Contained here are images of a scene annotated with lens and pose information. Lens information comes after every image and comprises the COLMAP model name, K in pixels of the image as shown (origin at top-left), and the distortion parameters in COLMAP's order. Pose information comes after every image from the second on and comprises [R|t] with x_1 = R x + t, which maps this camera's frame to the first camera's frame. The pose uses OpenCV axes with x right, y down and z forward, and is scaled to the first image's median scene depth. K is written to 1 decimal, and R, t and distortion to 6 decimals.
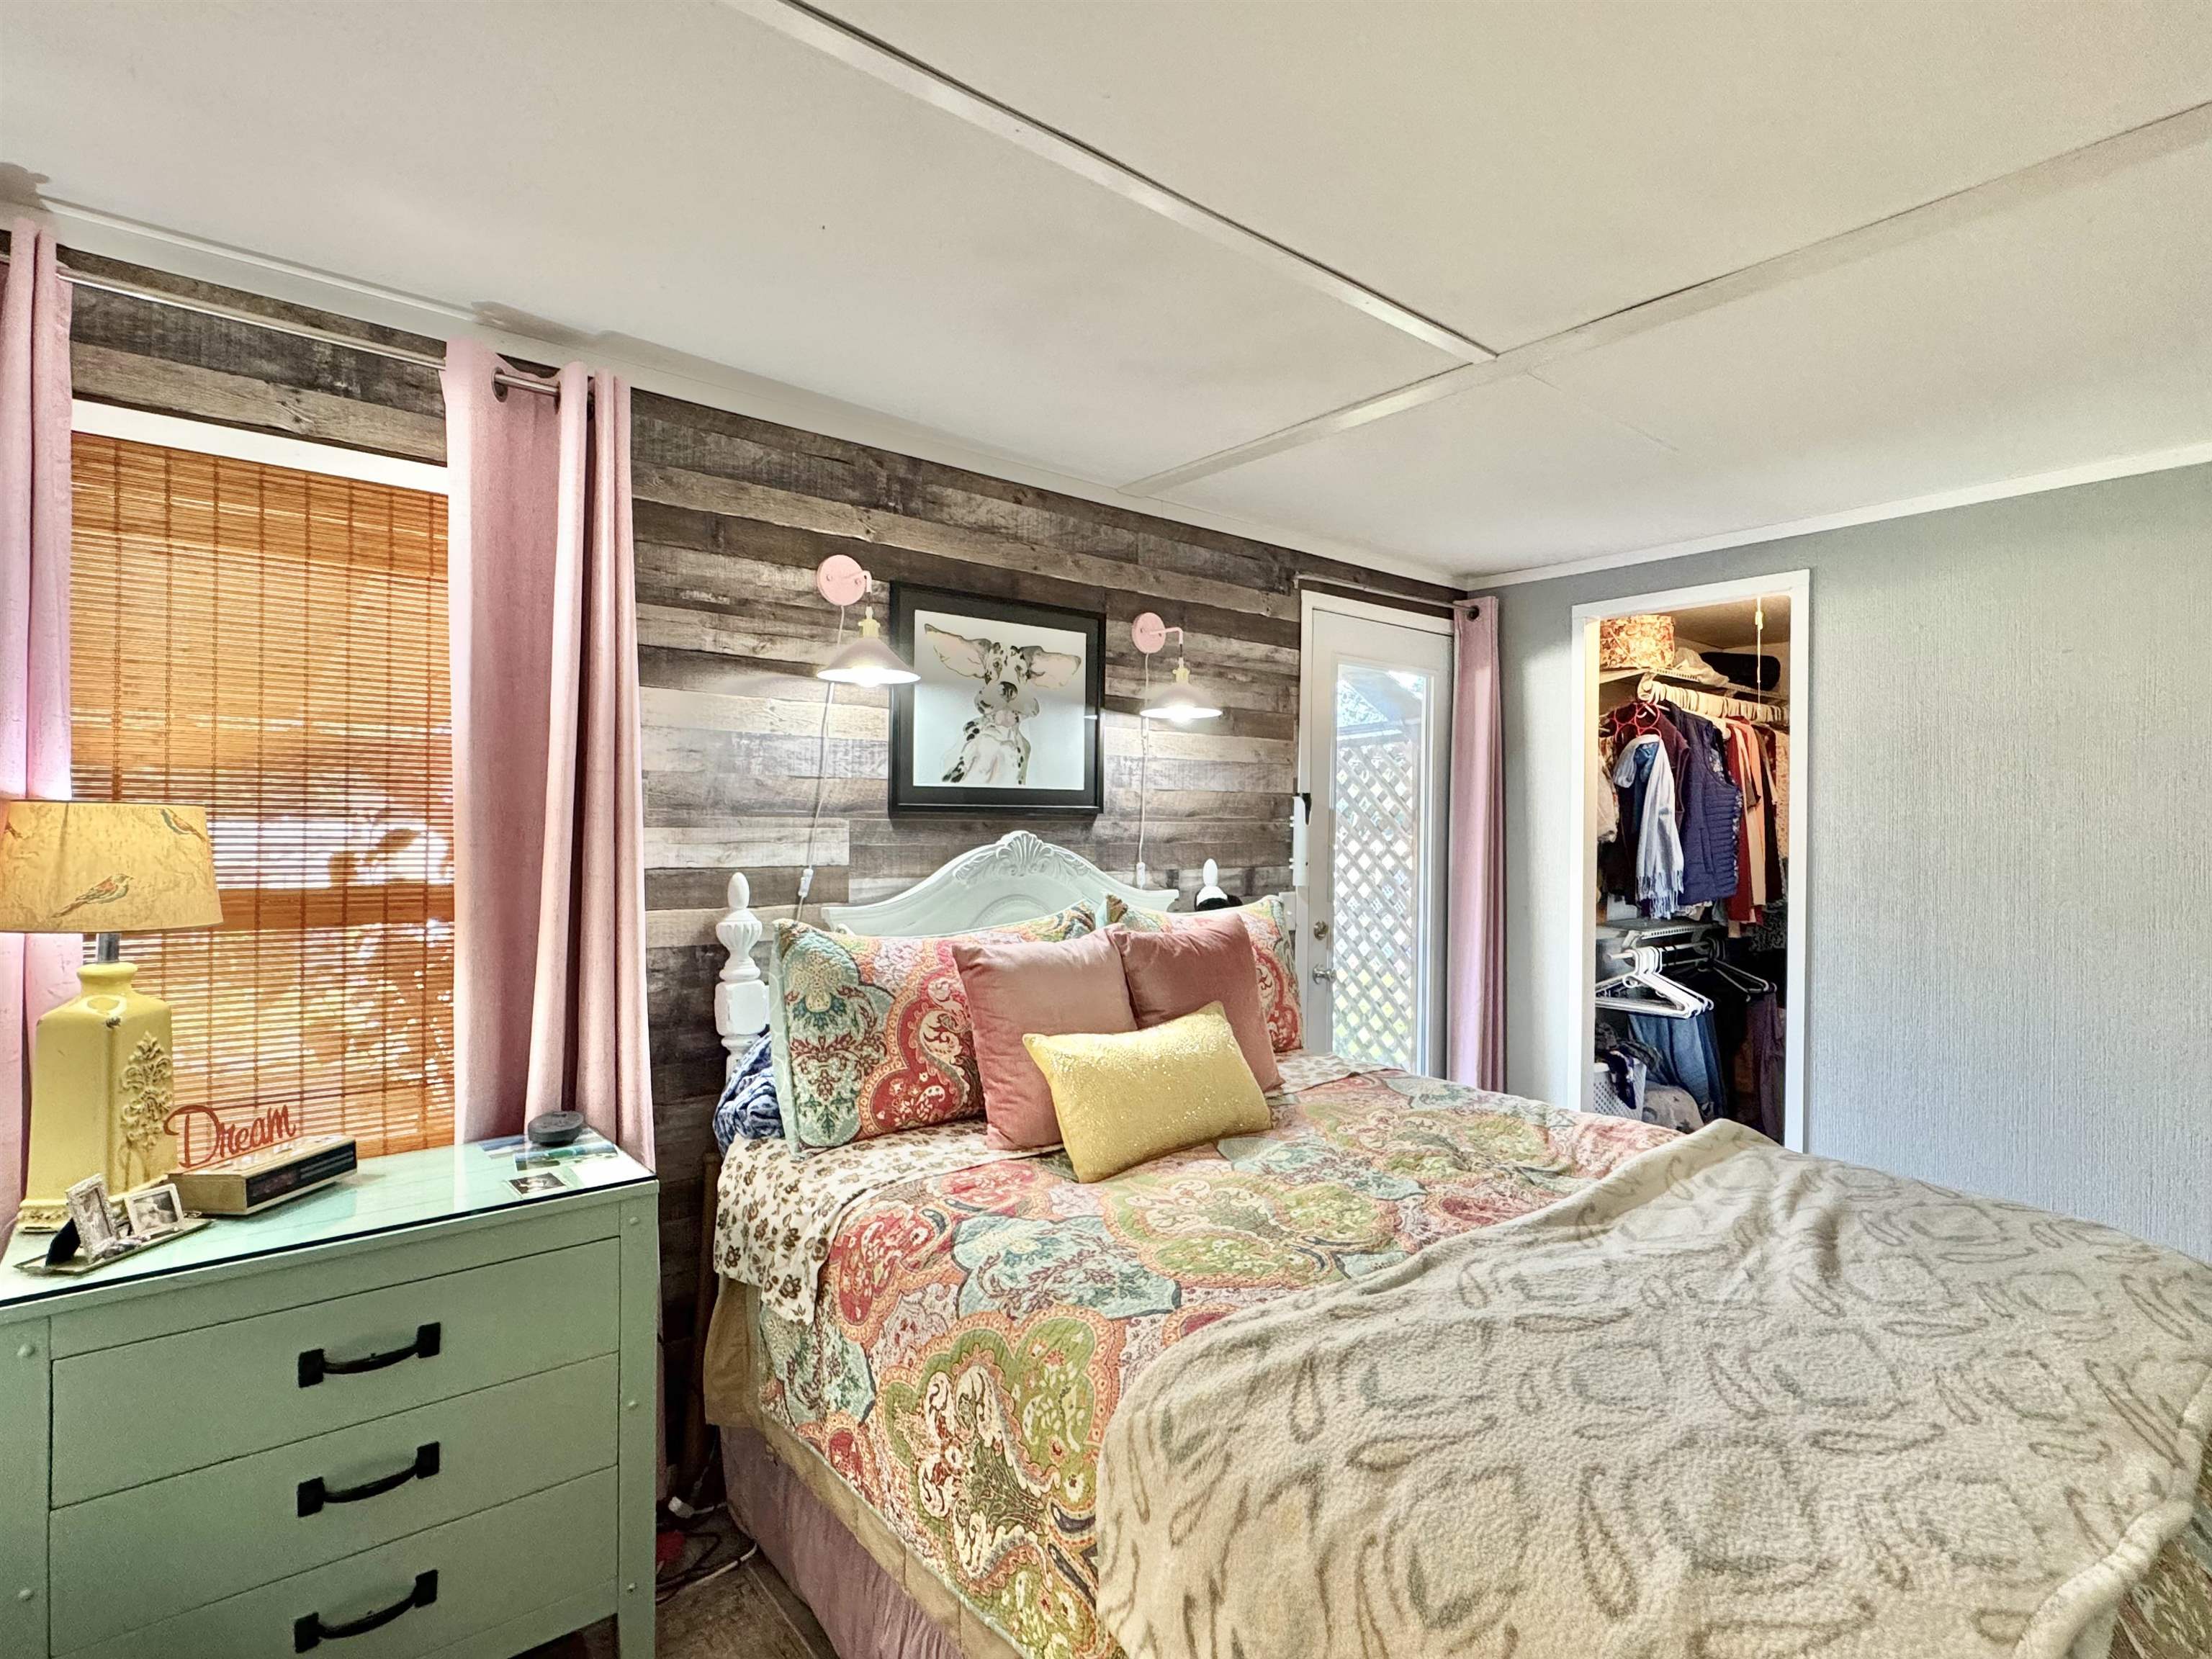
lens RADIAL K [[1094.5, 0, 1106.0], [0, 1094.5, 829.5], [0, 0, 1]] dist [0.000722, -0.000061]
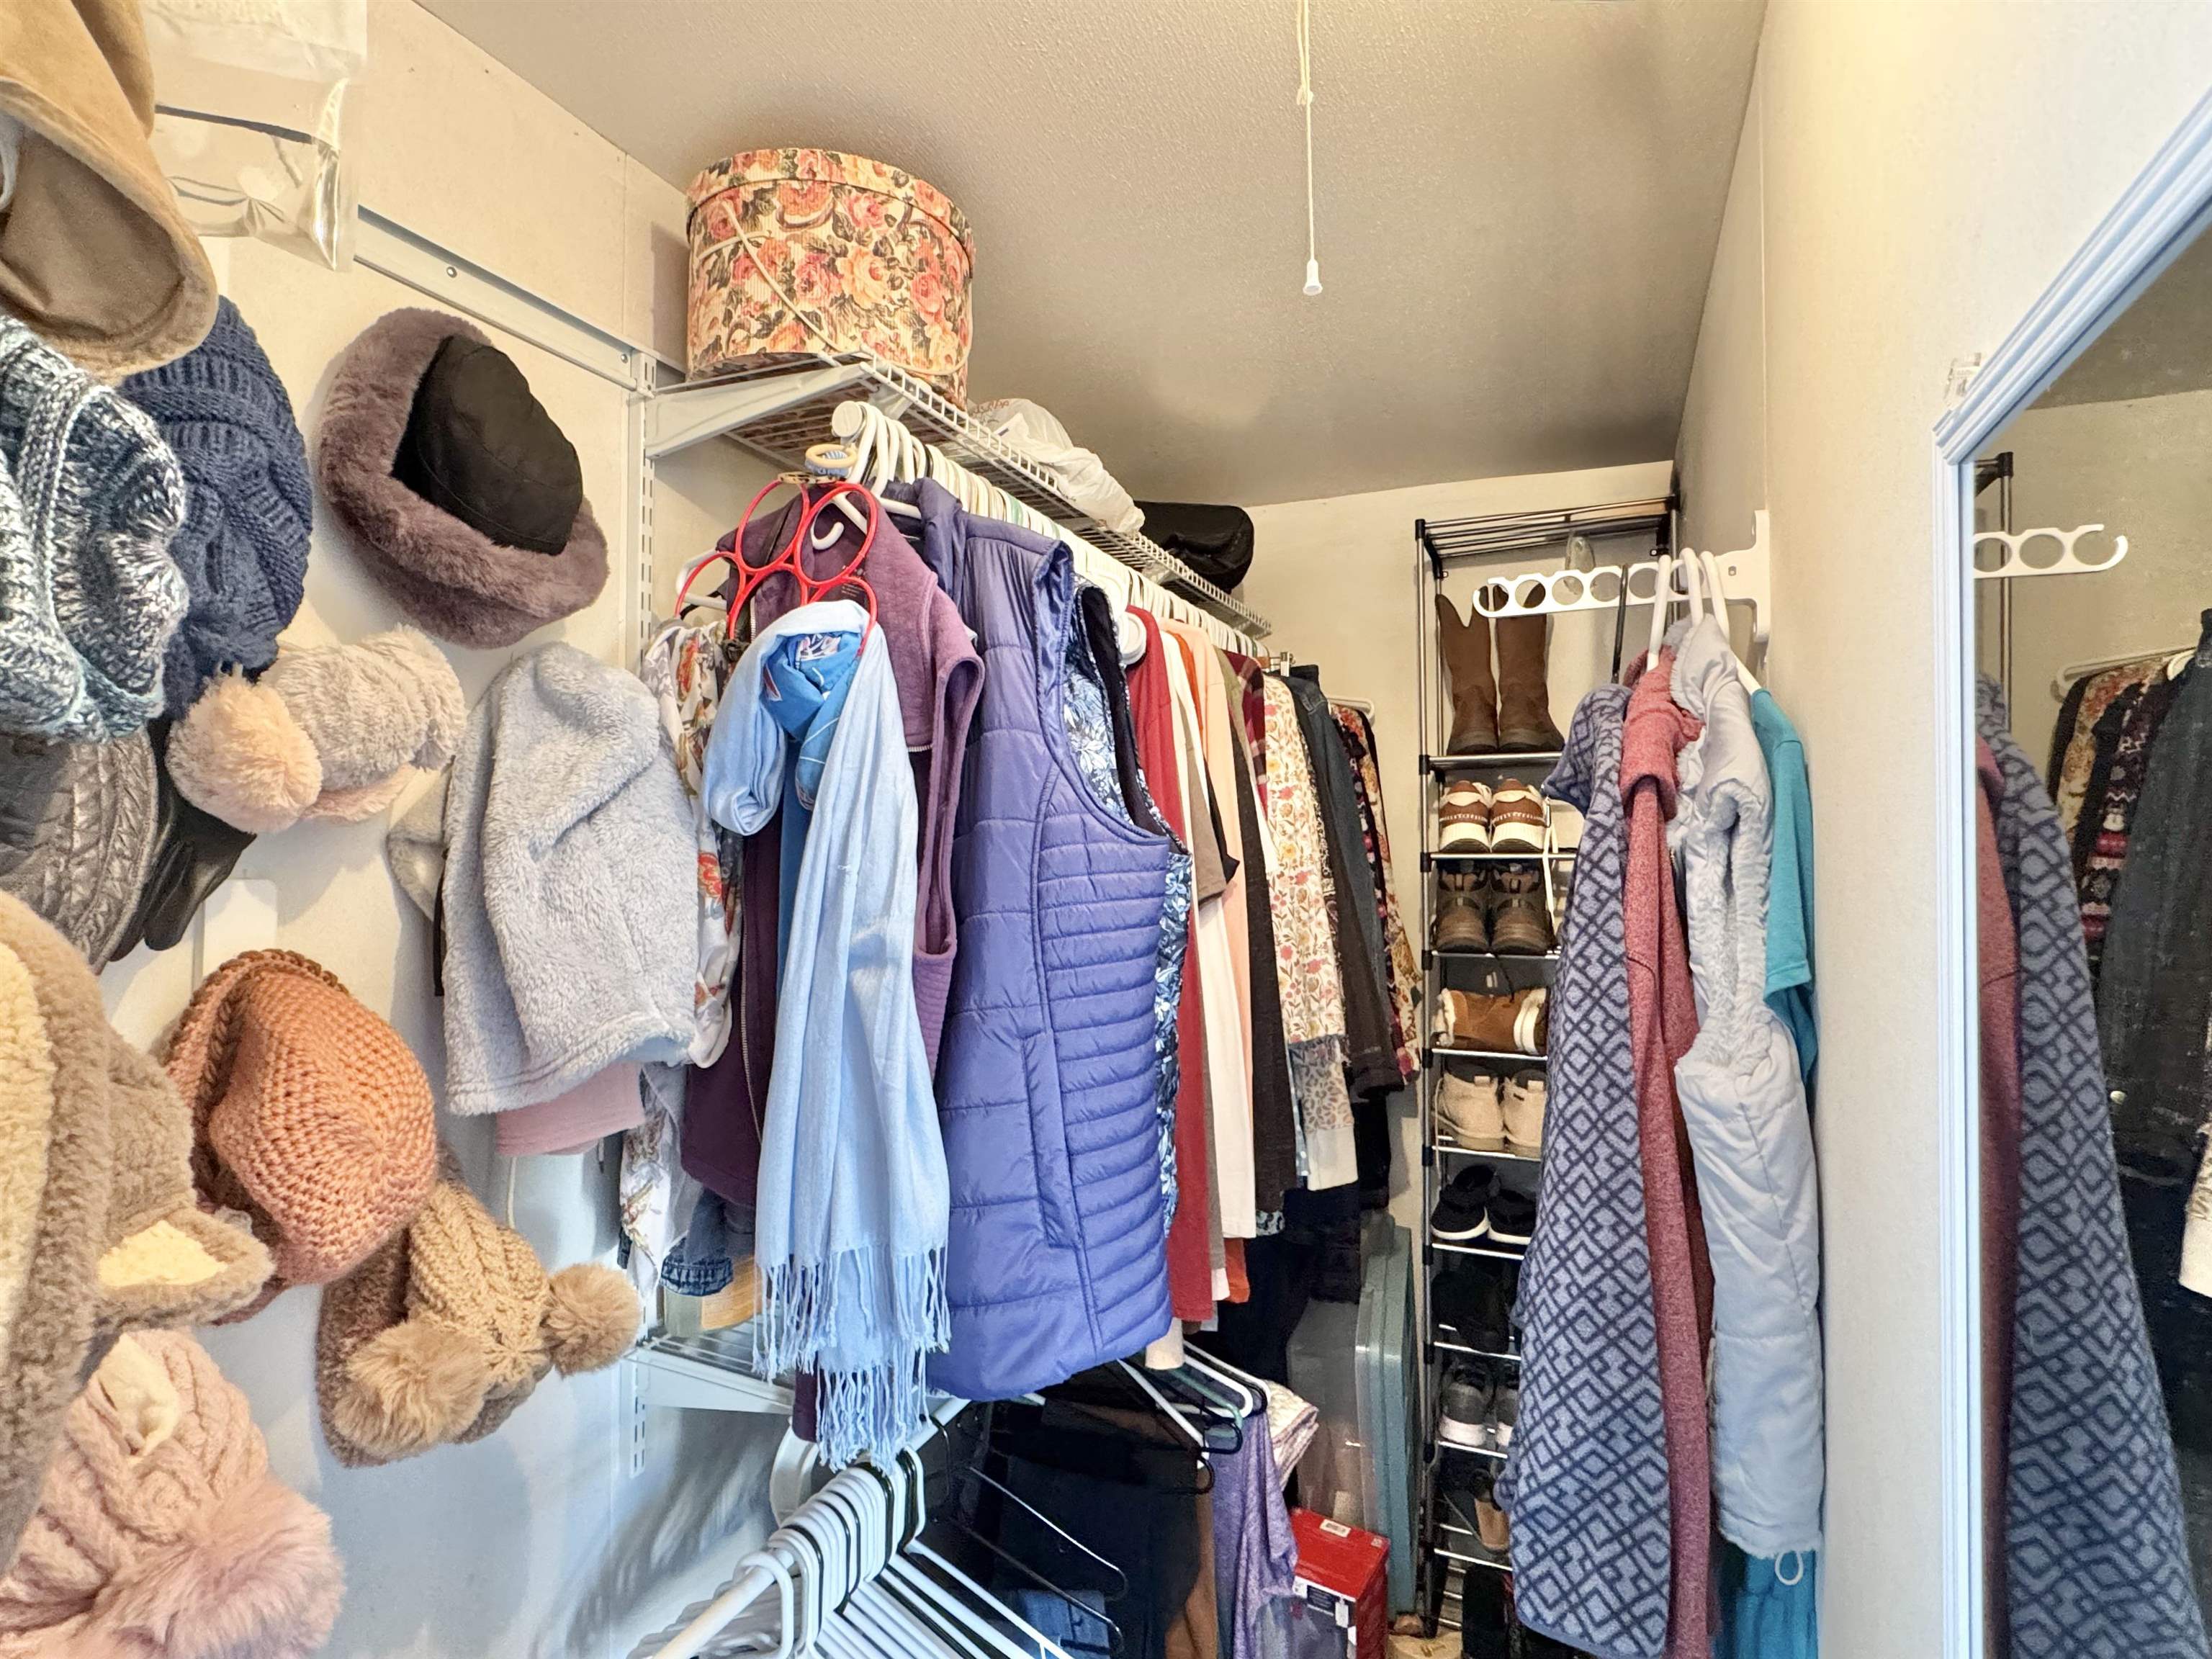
lens RADIAL K [[1094.5, 0, 1106.0], [0, 1094.5, 829.5], [0, 0, 1]] dist [0.000722, -0.000061]
pose [[0.895808, -0.004661, 0.444418, 0.452118], [0.009398, 0.999920, -0.008458, -0.037861], [-0.444343, 0.011754, 0.895780, 0.780961]]
